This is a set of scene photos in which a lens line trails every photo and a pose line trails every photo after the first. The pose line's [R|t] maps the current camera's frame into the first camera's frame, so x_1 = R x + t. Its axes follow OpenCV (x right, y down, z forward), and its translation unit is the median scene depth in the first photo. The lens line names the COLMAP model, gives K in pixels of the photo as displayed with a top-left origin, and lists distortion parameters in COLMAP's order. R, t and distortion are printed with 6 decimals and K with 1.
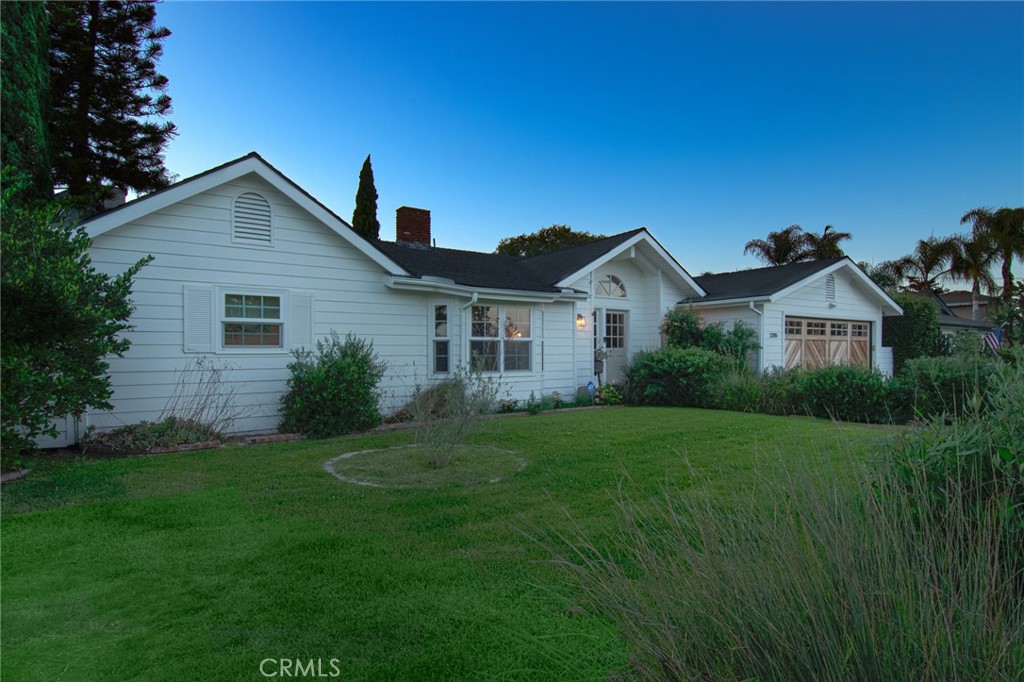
lens RADIAL K [[533.9, 0, 512.0], [0, 533.9, 341.0], [0, 0, 1]] dist [-0.001372, -0.000666]
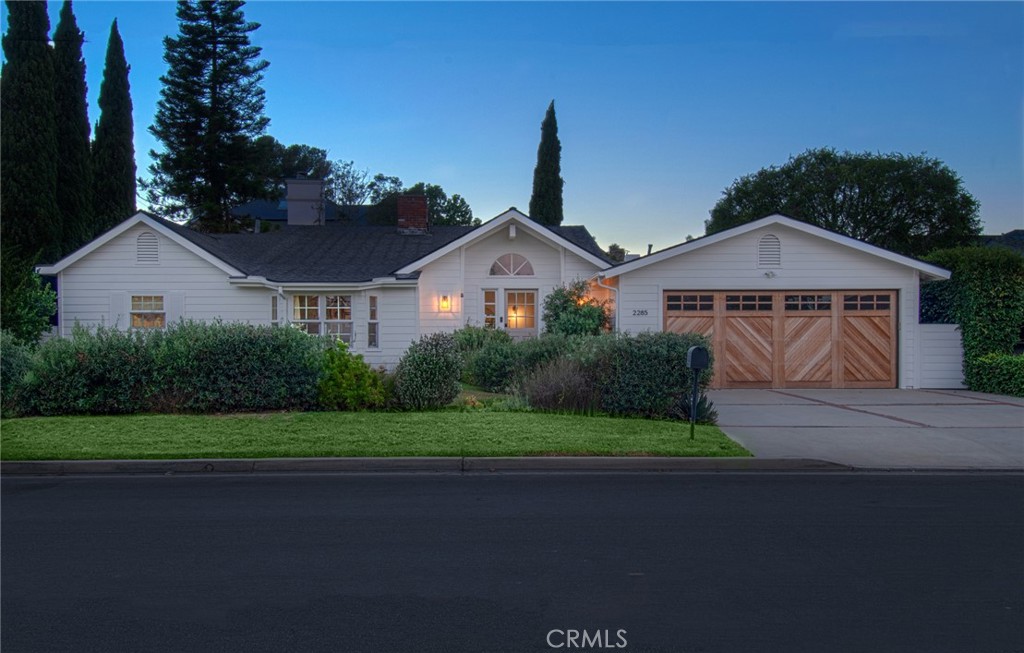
lens RADIAL K [[809.8, 0, 512.0], [0, 809.8, 326.5], [0, 0, 1]] dist [0.004766, 0.002261]
pose [[0.823321, -0.004946, -0.567555, 1.153435], [0.009132, 0.999948, 0.004533, 0.004661], [0.567503, -0.008915, 0.823323, -0.254608]]
